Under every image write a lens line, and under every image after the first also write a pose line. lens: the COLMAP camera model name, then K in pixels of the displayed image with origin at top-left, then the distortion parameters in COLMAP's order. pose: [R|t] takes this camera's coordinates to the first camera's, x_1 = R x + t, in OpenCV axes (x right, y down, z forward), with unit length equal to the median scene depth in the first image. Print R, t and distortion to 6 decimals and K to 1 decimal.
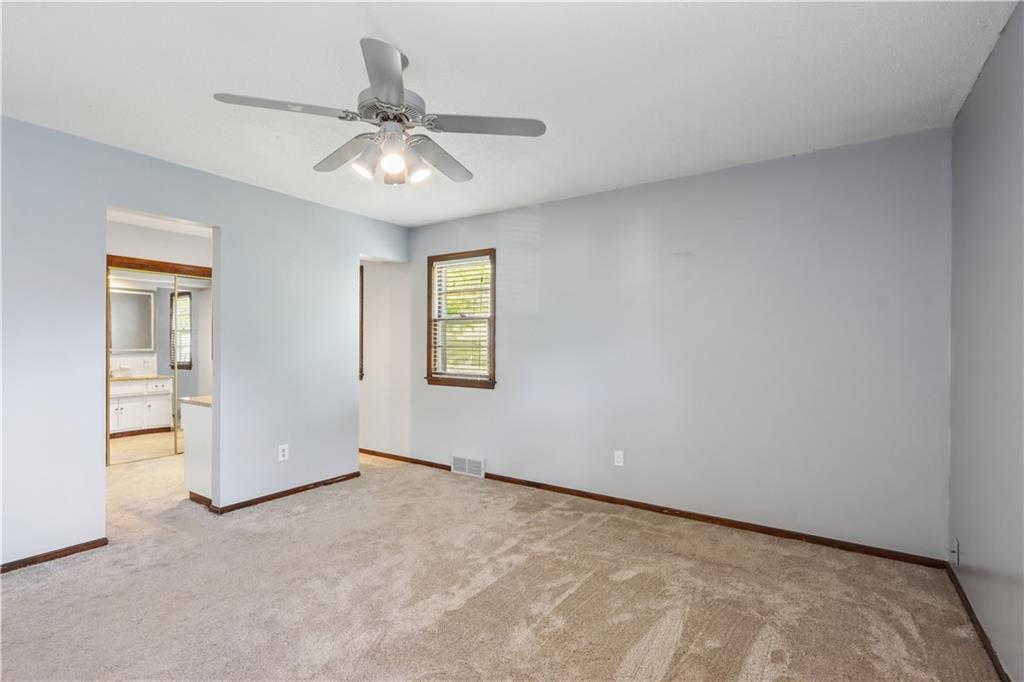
lens RADIAL K [[481.2, 0, 506.5], [0, 481.2, 350.7], [0, 0, 1]] dist [-0.011270, 0.003350]
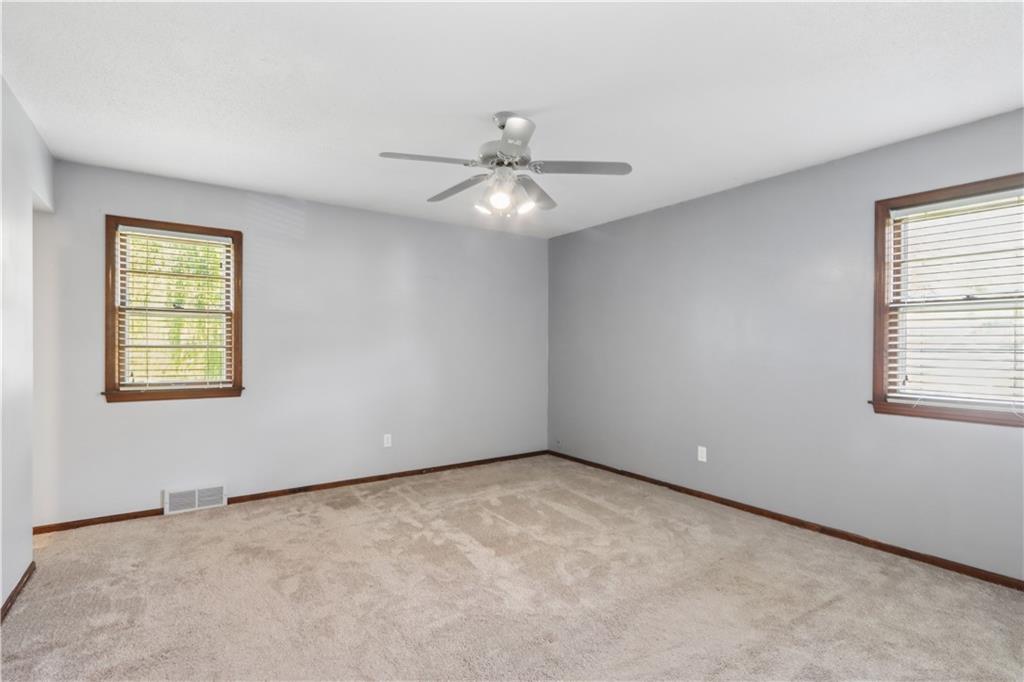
lens RADIAL K [[481.2, 0, 513.2], [0, 481.2, 343.4], [0, 0, 1]] dist [-0.011270, 0.003350]
pose [[0.353182, -0.001628, 0.935553, -0.778319], [0.005860, 0.999983, -0.000472, -0.013542], [-0.935536, 0.005649, 0.353186, 0.293704]]
